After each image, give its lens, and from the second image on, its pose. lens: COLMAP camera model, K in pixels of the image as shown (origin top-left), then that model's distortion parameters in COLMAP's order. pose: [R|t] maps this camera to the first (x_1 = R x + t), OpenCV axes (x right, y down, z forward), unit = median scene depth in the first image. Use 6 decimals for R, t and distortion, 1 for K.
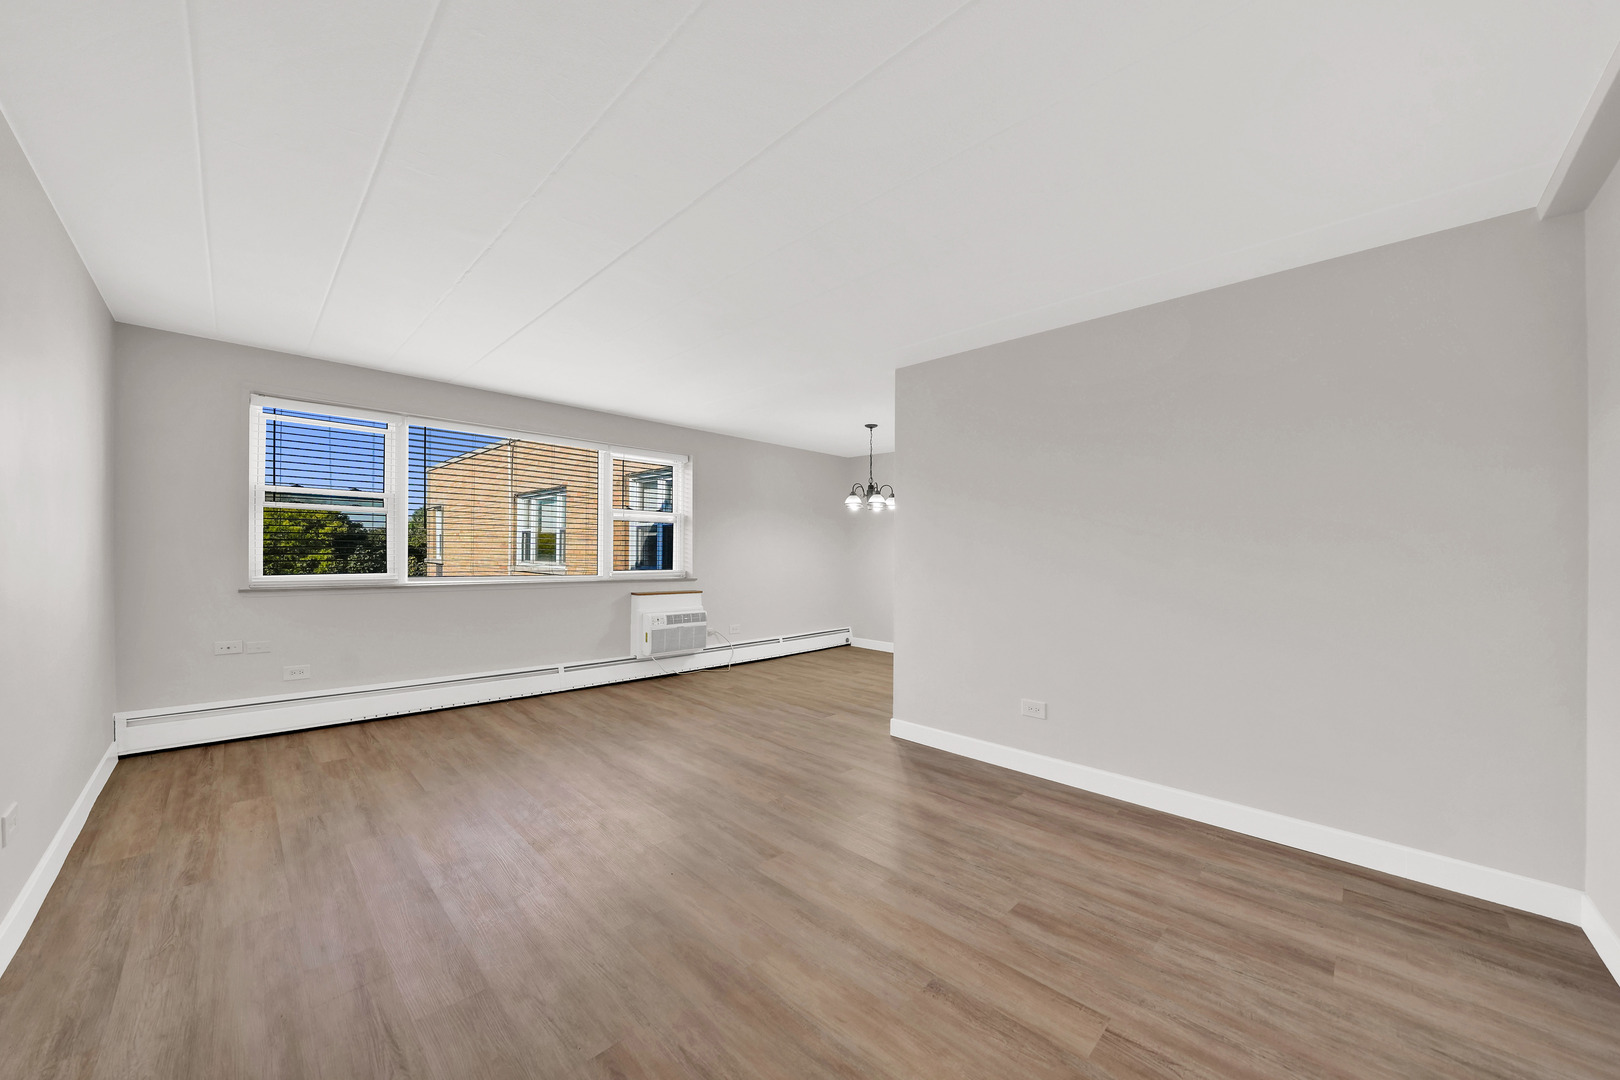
lens RADIAL K [[585.0, 0, 812.2], [0, 585.0, 533.1], [0, 0, 1]] dist [-0.020056, -0.000051]
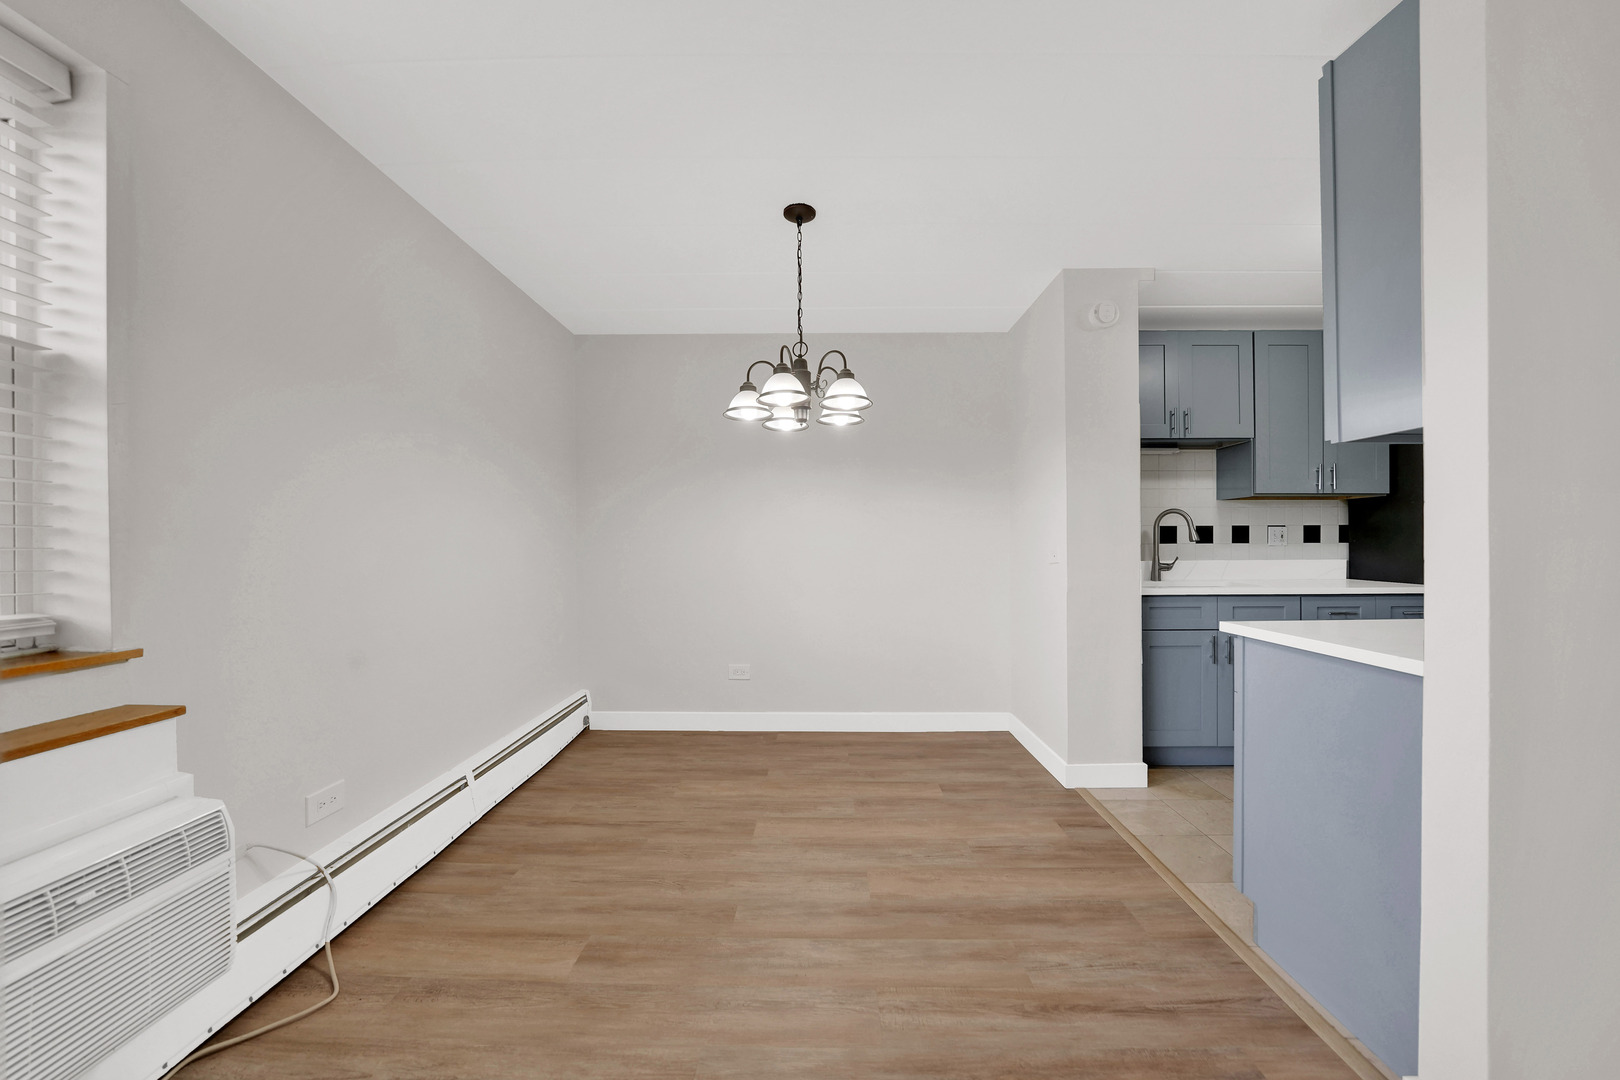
lens RADIAL K [[577.8, 0, 812.6], [0, 577.8, 545.0], [0, 0, 1]] dist [-0.024144, -0.000010]
pose [[0.727766, -0.017908, 0.685592, -0.213012], [-0.007102, 0.999409, 0.033644, 0.038734], [-0.685789, -0.029354, 0.727208, 0.924065]]
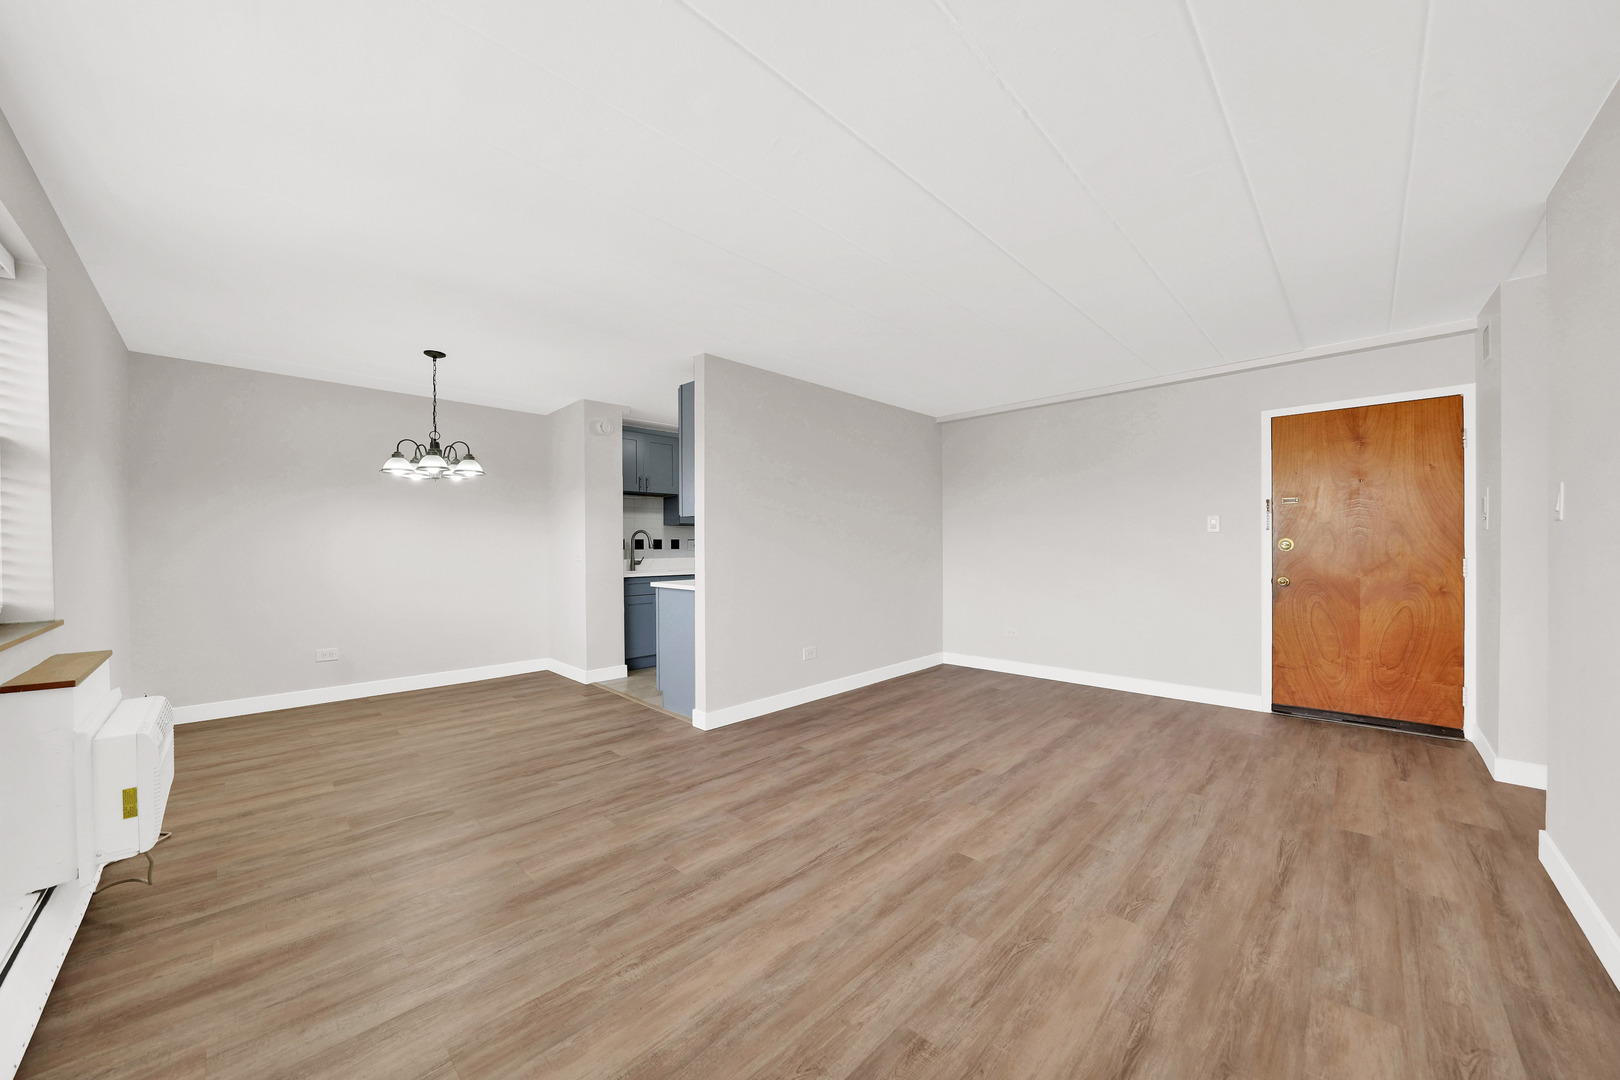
lens RADIAL K [[577.8, 0, 812.6], [0, 577.8, 545.0], [0, 0, 1]] dist [-0.024144, -0.000010]
pose [[-0.005469, -0.013635, 0.999892, -0.727877], [-0.026381, 0.999561, 0.013486, 0.018636], [-0.999637, -0.026305, -0.005826, 0.745116]]
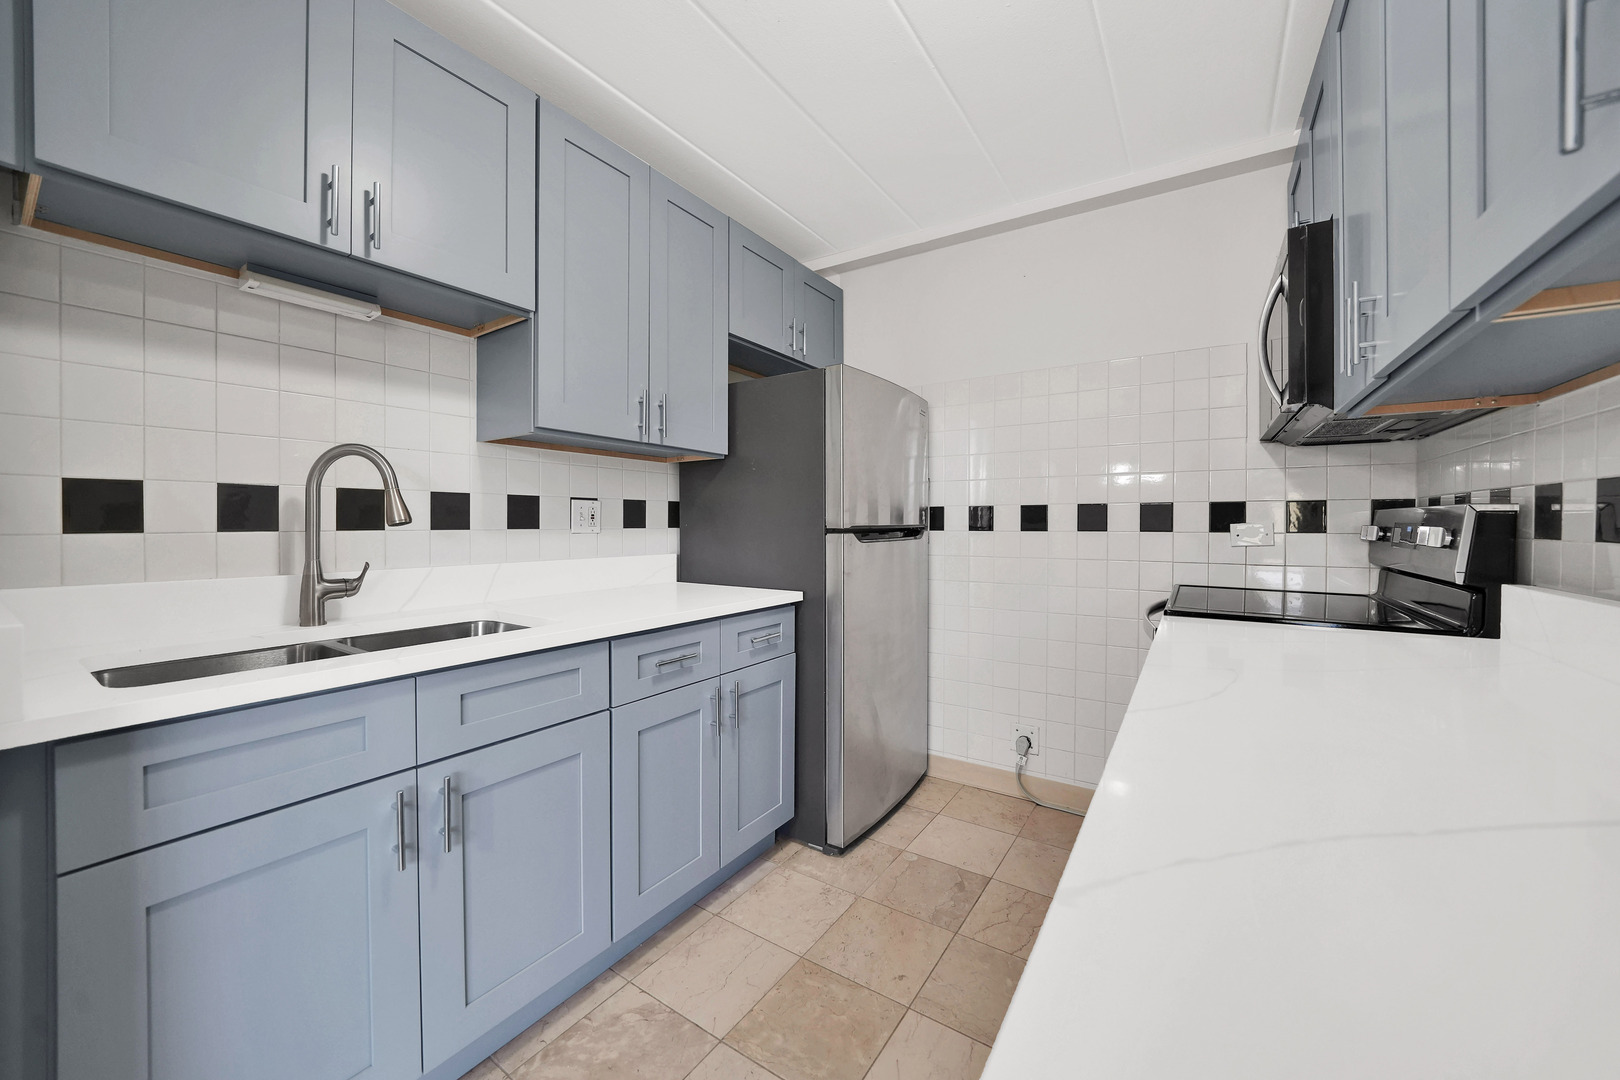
lens RADIAL K [[599.4, 0, 816.1], [0, 599.4, 522.9], [0, 0, 1]] dist [-0.021379, 0.000009]
pose [[-0.183820, -0.007300, 0.982933, 0.305968], [-0.028272, 0.999598, 0.002137, 0.047518], [-0.982553, -0.027396, -0.183952, 0.963260]]
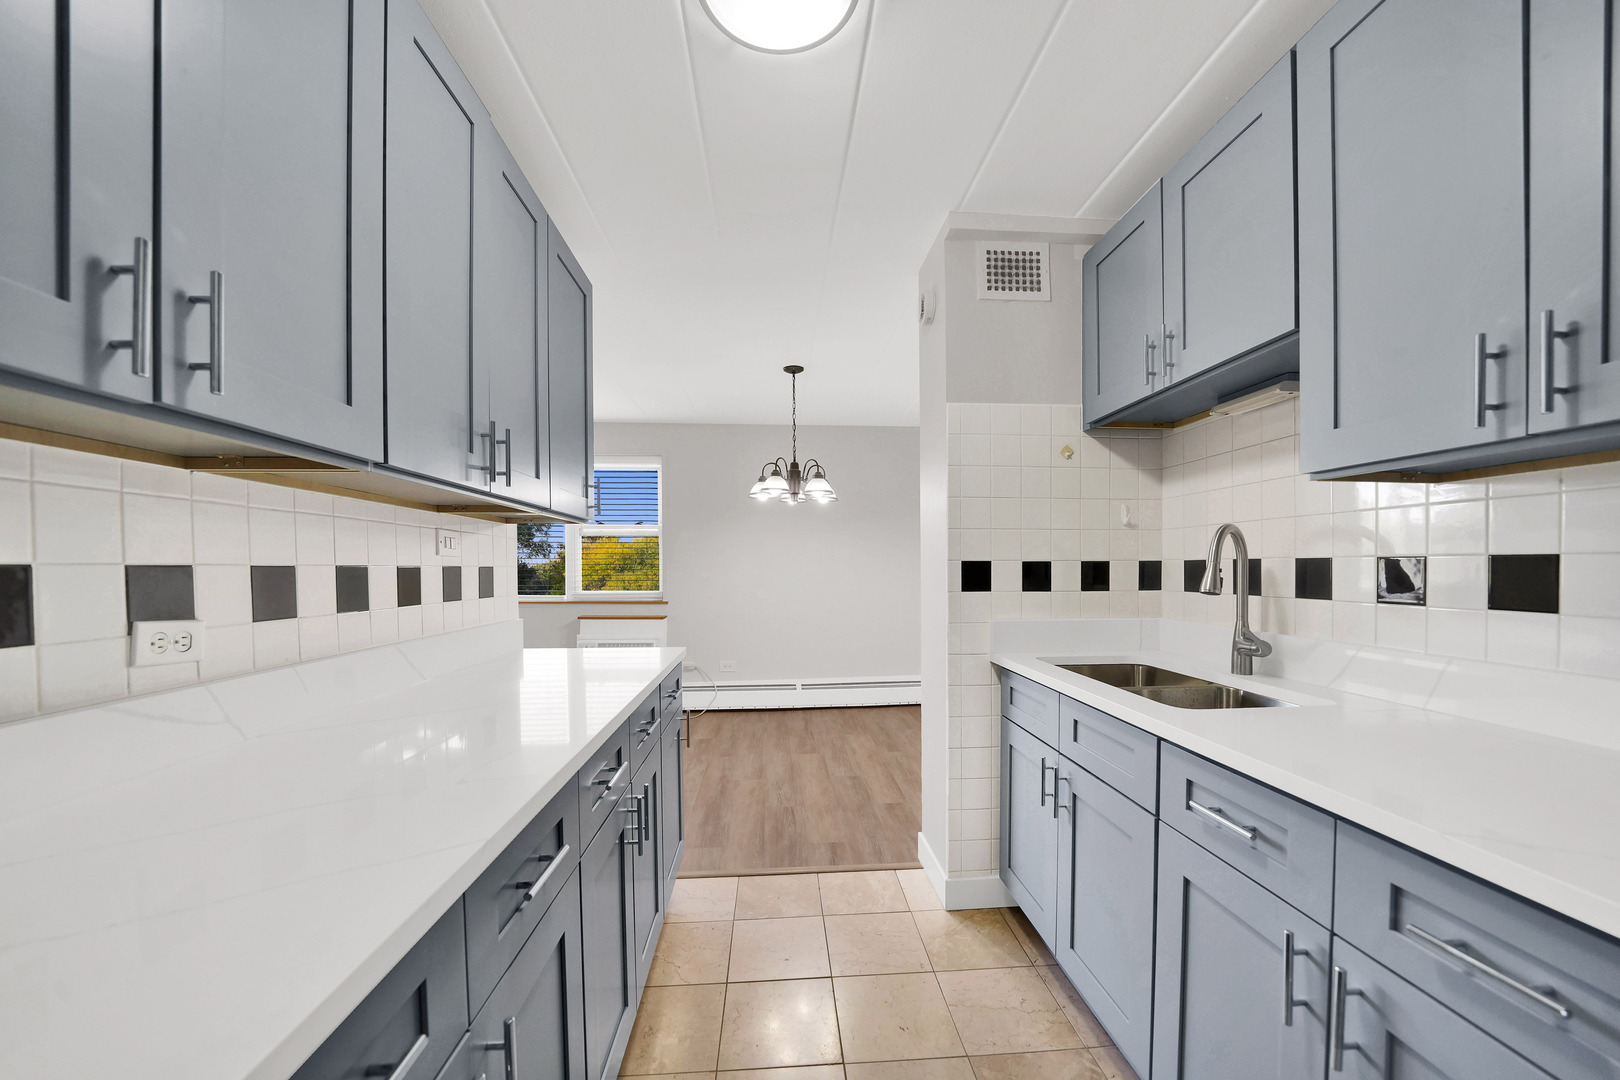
lens RADIAL K [[603.7, 0, 816.9], [0, 603.7, 569.4], [0, 0, 1]] dist [0.000062, 0.000002]
pose [[0.742111, -0.006069, -0.670250, 0.729862], [0.026991, 0.999419, 0.020835, 0.026835], [0.669734, -0.033553, 0.741843, 0.688229]]
